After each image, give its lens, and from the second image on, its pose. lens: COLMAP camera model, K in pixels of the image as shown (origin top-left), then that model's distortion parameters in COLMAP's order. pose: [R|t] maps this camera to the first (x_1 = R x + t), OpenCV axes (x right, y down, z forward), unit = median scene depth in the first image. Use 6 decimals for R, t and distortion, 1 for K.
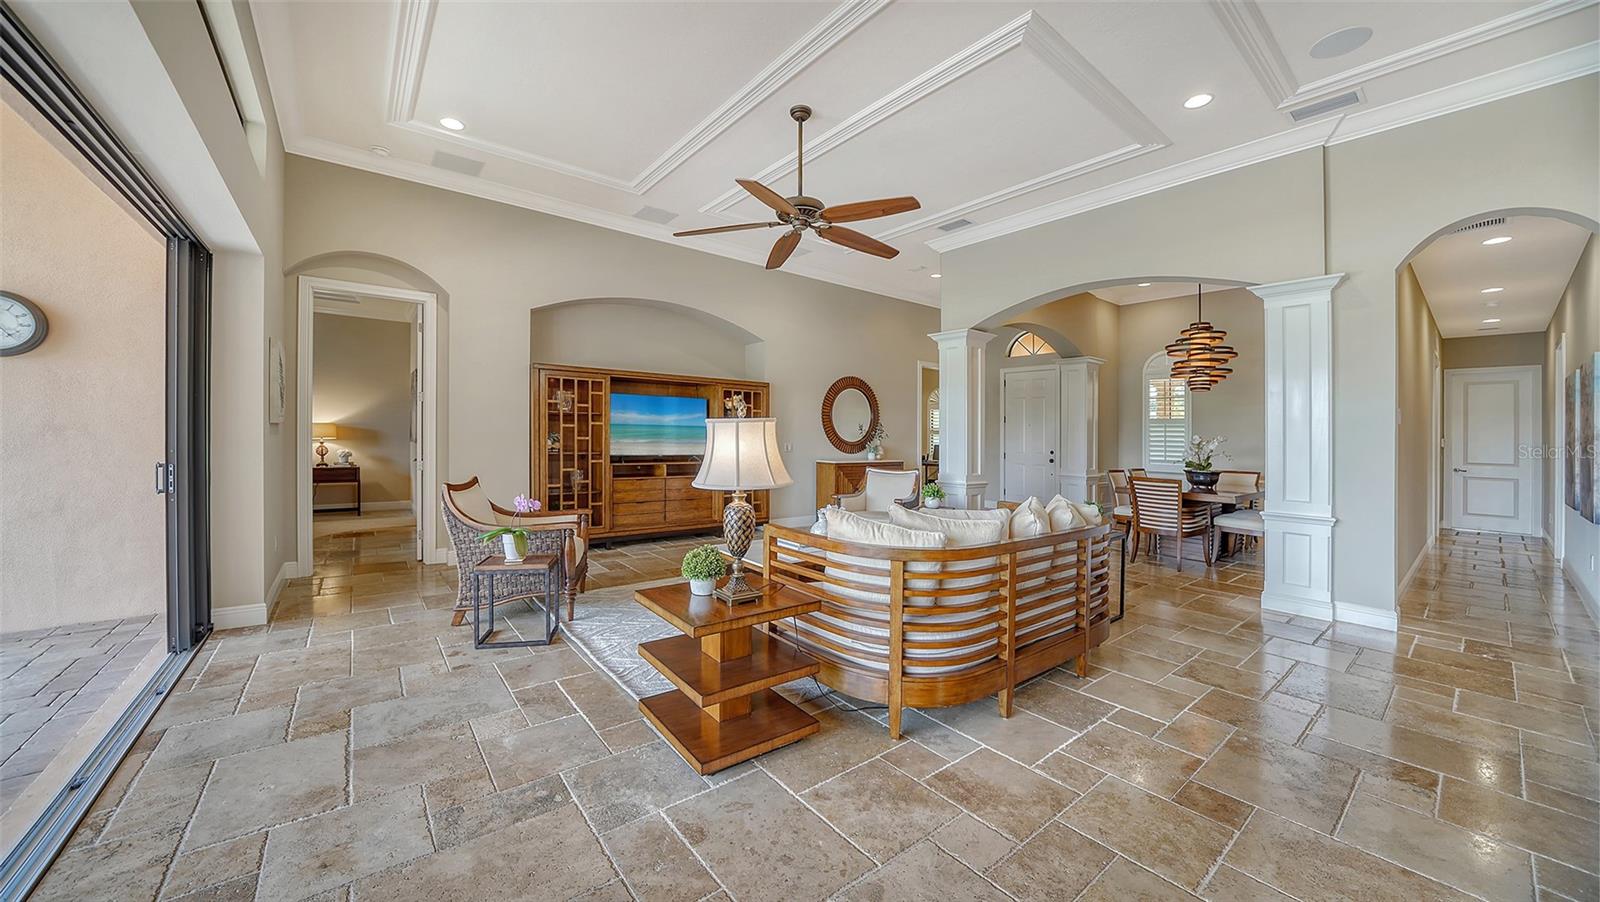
lens RADIAL K [[554.7, 0, 796.9], [0, 554.7, 446.7], [0, 0, 1]] dist [-0.021268, -0.000036]
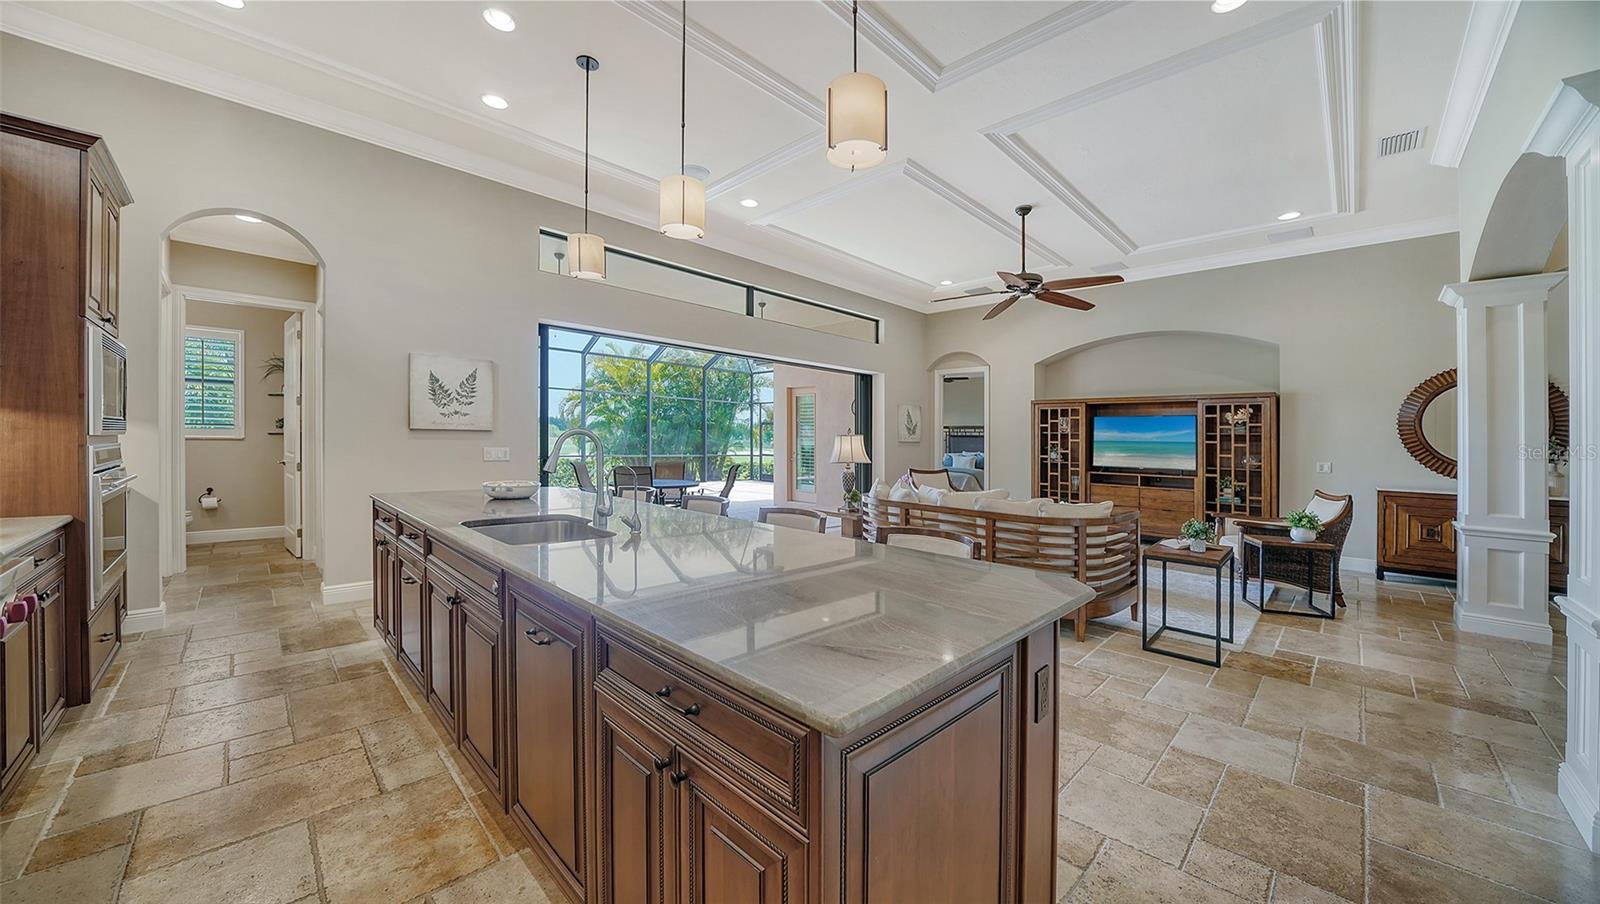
lens RADIAL K [[566.3, 0, 793.4], [0, 566.3, 436.9], [0, 0, 1]] dist [-0.013150, 0.000031]
pose [[0.100558, -0.020931, -0.994711, 0.946726], [-0.042309, 0.998784, -0.025294, 0.012311], [0.994031, 0.044629, 0.099550, 0.201124]]
